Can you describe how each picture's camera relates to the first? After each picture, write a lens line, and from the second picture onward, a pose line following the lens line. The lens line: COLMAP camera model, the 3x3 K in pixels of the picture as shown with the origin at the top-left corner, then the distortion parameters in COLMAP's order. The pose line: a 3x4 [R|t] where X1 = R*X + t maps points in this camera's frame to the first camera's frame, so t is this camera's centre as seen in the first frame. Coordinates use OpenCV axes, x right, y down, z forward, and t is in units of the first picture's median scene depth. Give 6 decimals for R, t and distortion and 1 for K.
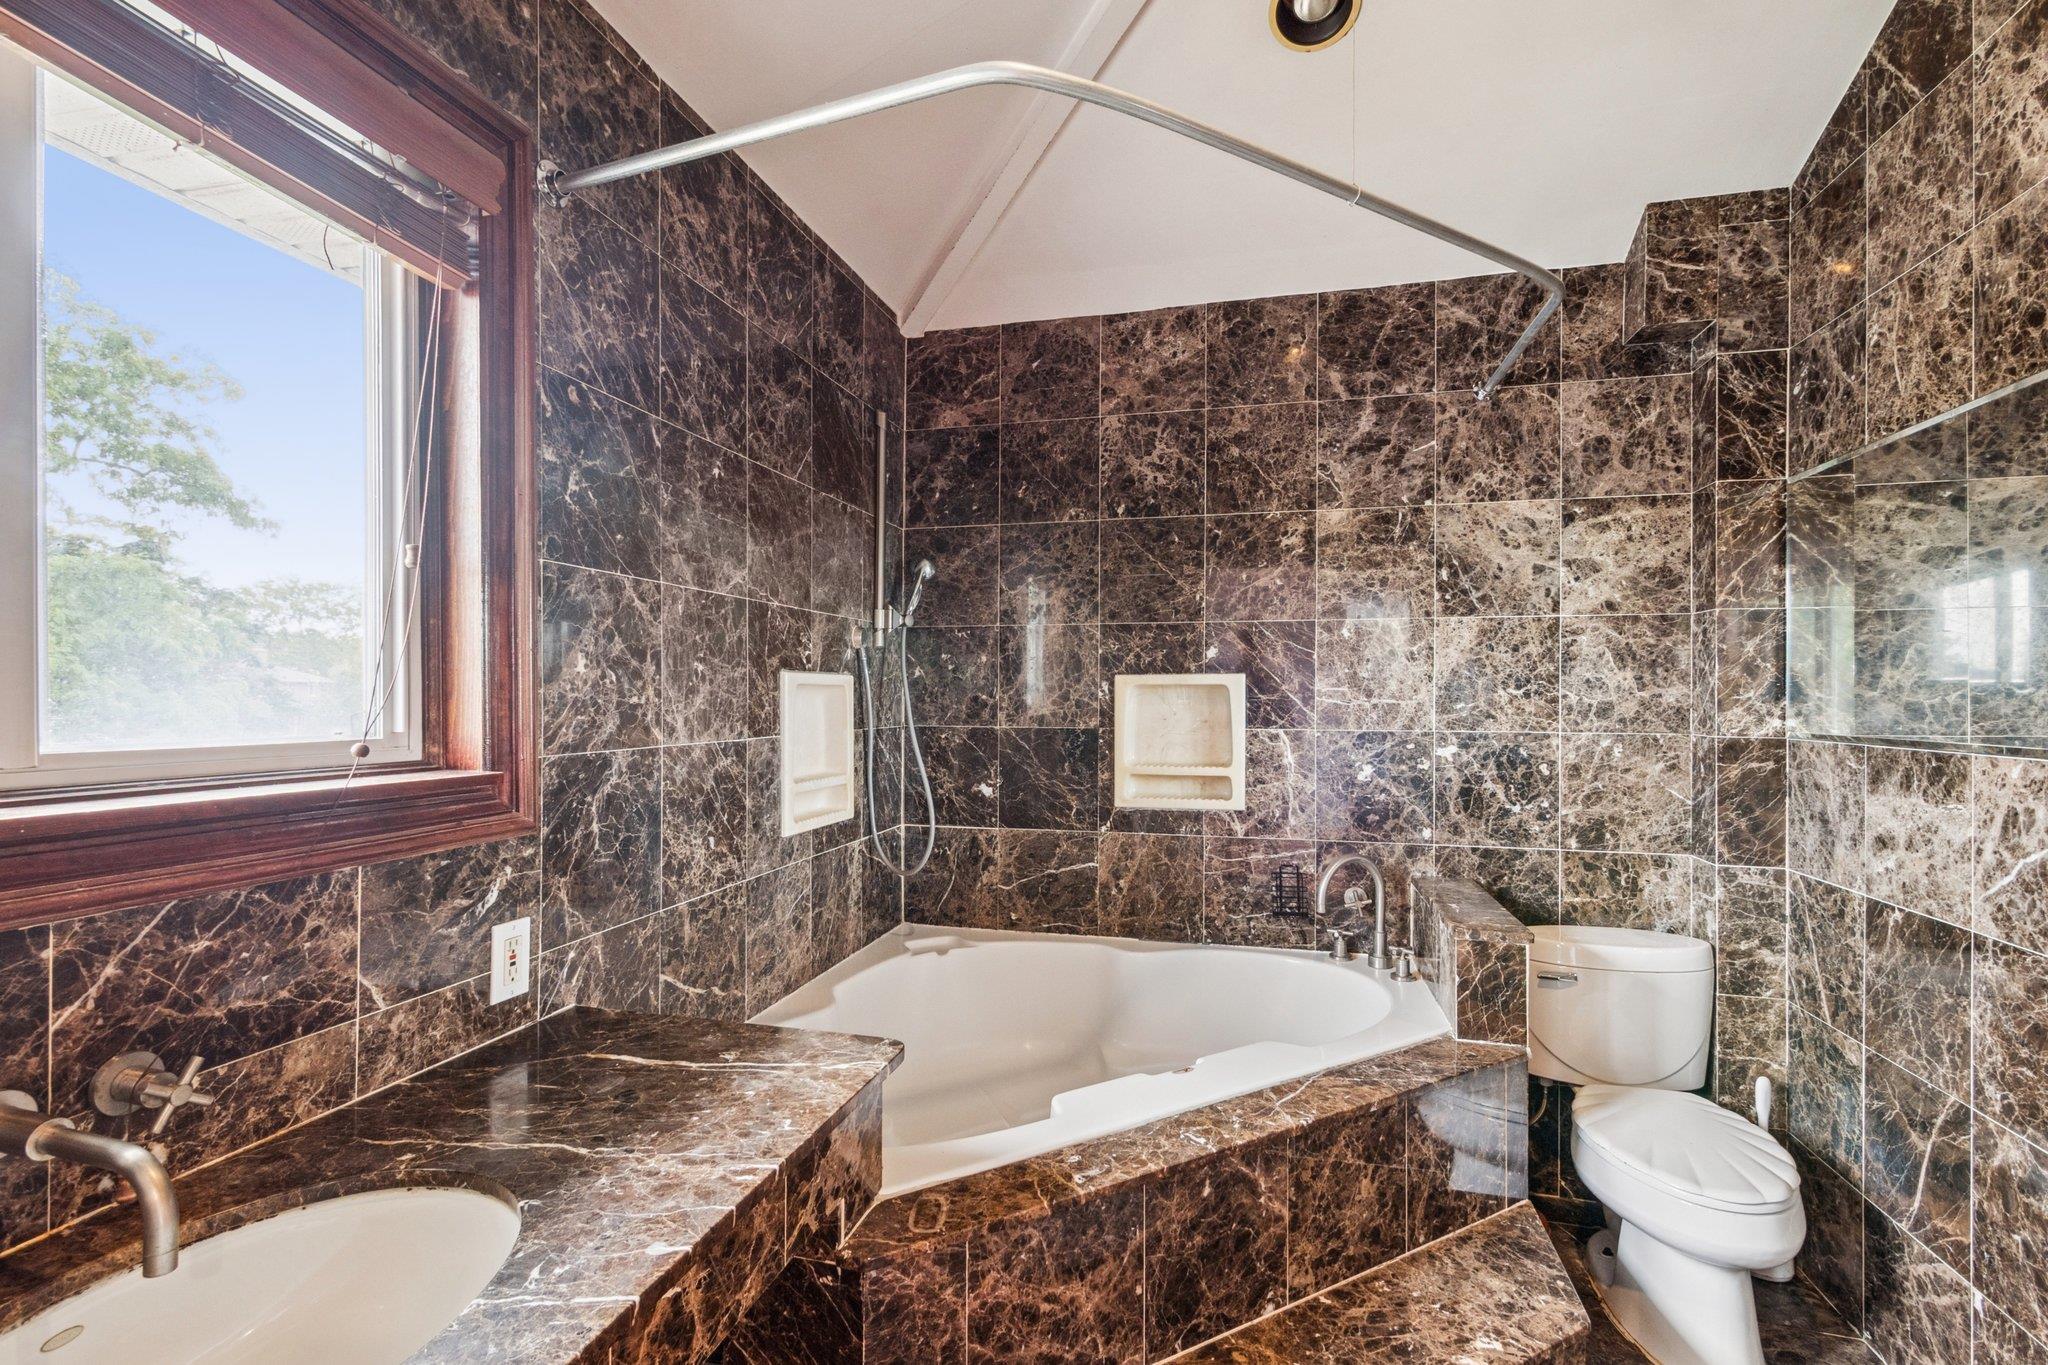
lens RADIAL K [[952.4, 0, 1023.4], [0, 952.4, 685.9], [0, 0, 1]] dist [0.000481, 0.000013]
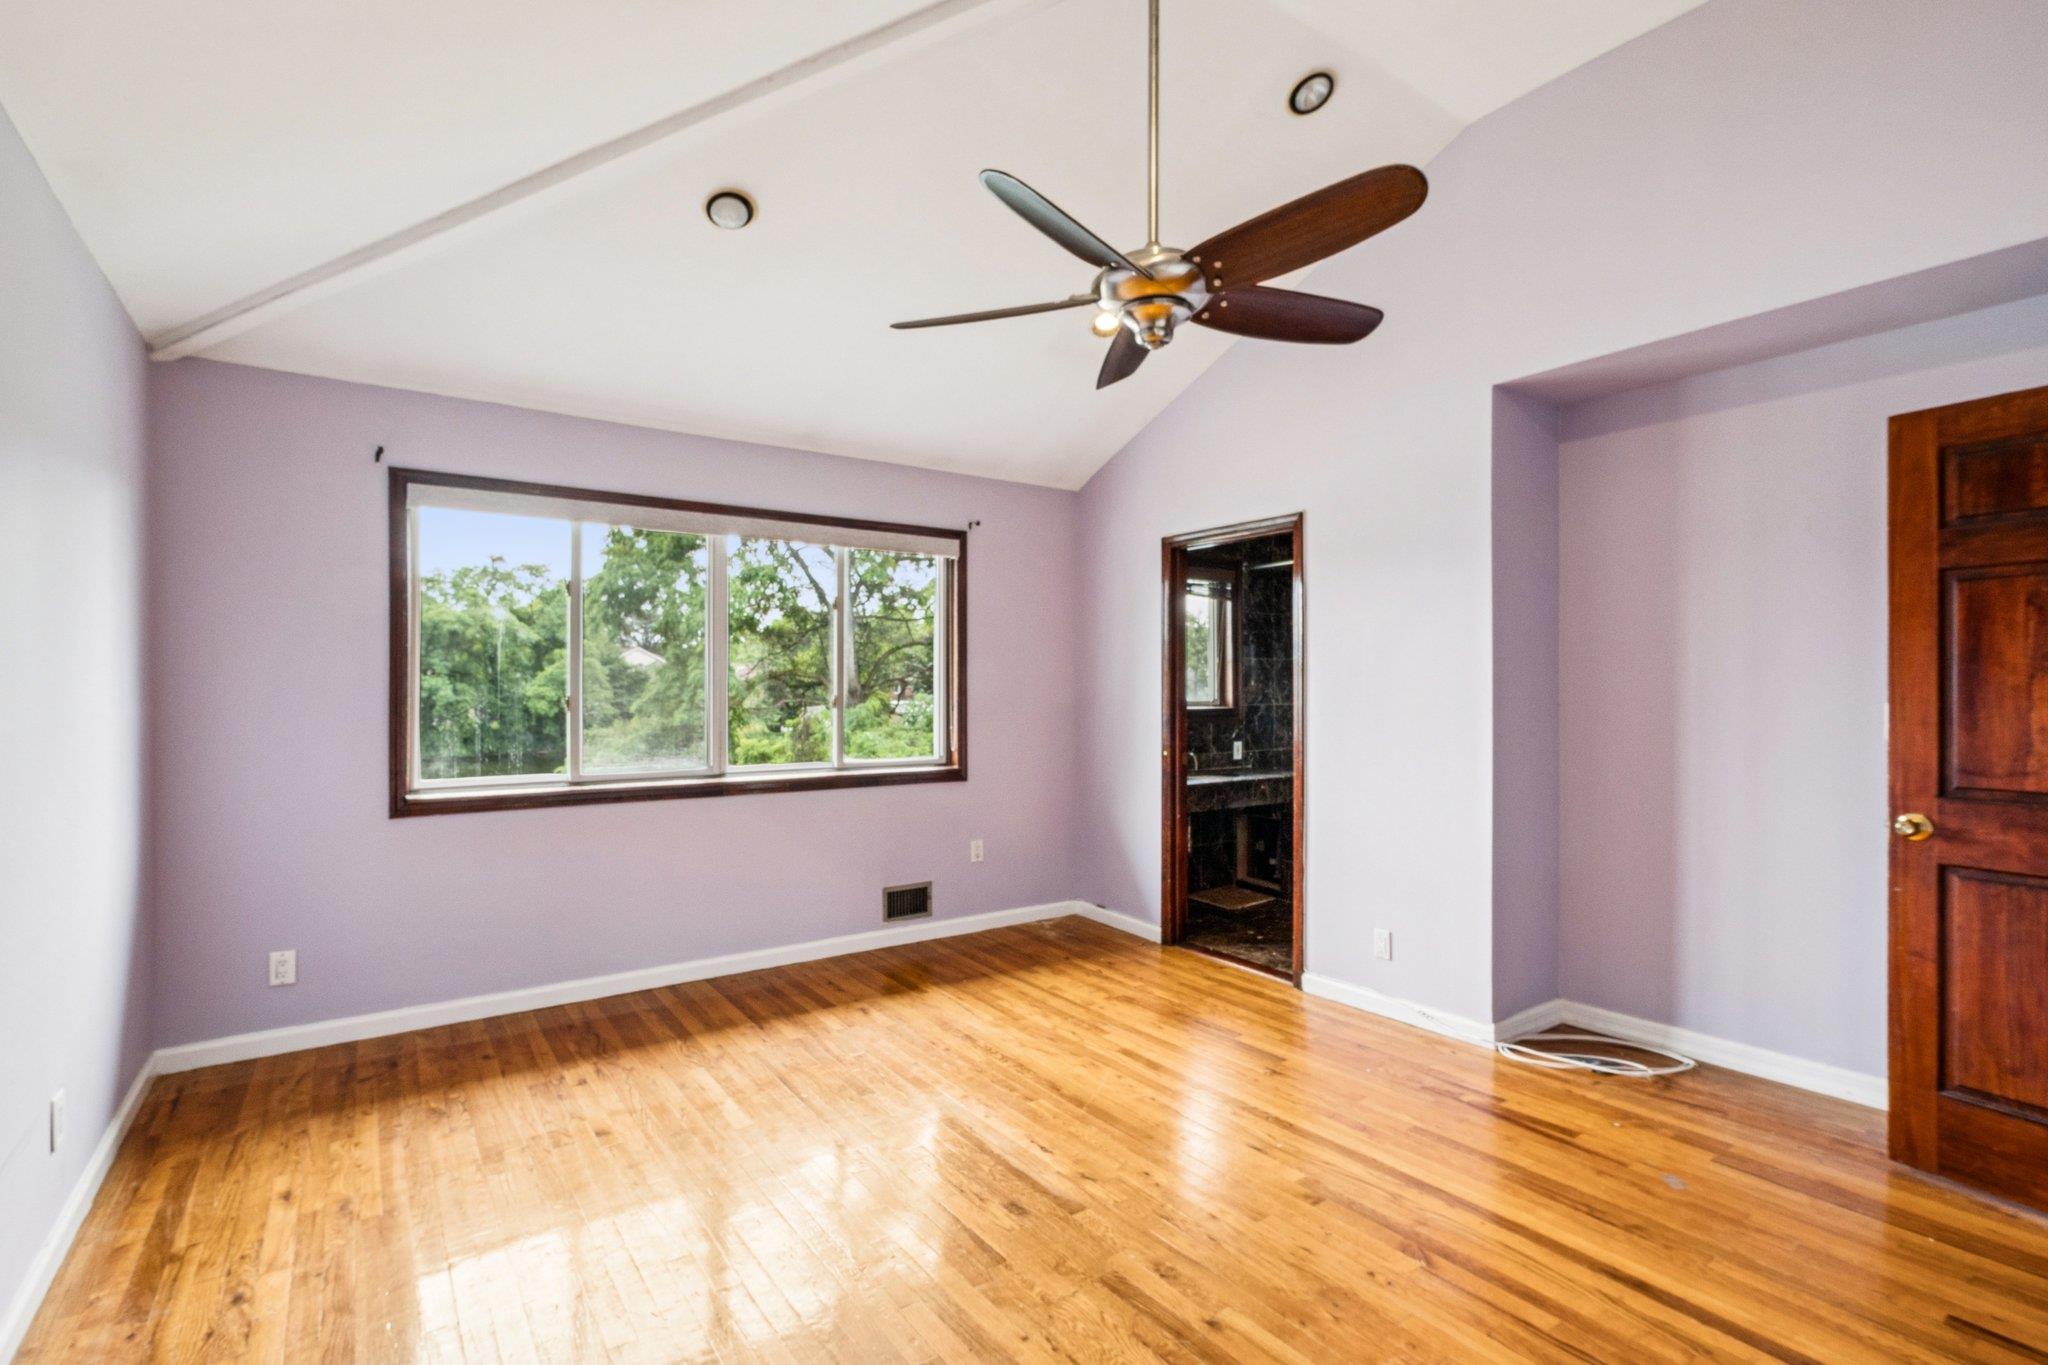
lens RADIAL K [[952.4, 0, 1024.2], [0, 952.4, 686.2], [0, 0, 1]] dist [0.000481, 0.000013]
pose [[0.760551, -0.005151, -0.649257, 1.481592], [0.003548, 0.999987, -0.003777, 0.005541], [0.649268, 0.000569, 0.760560, -2.819276]]
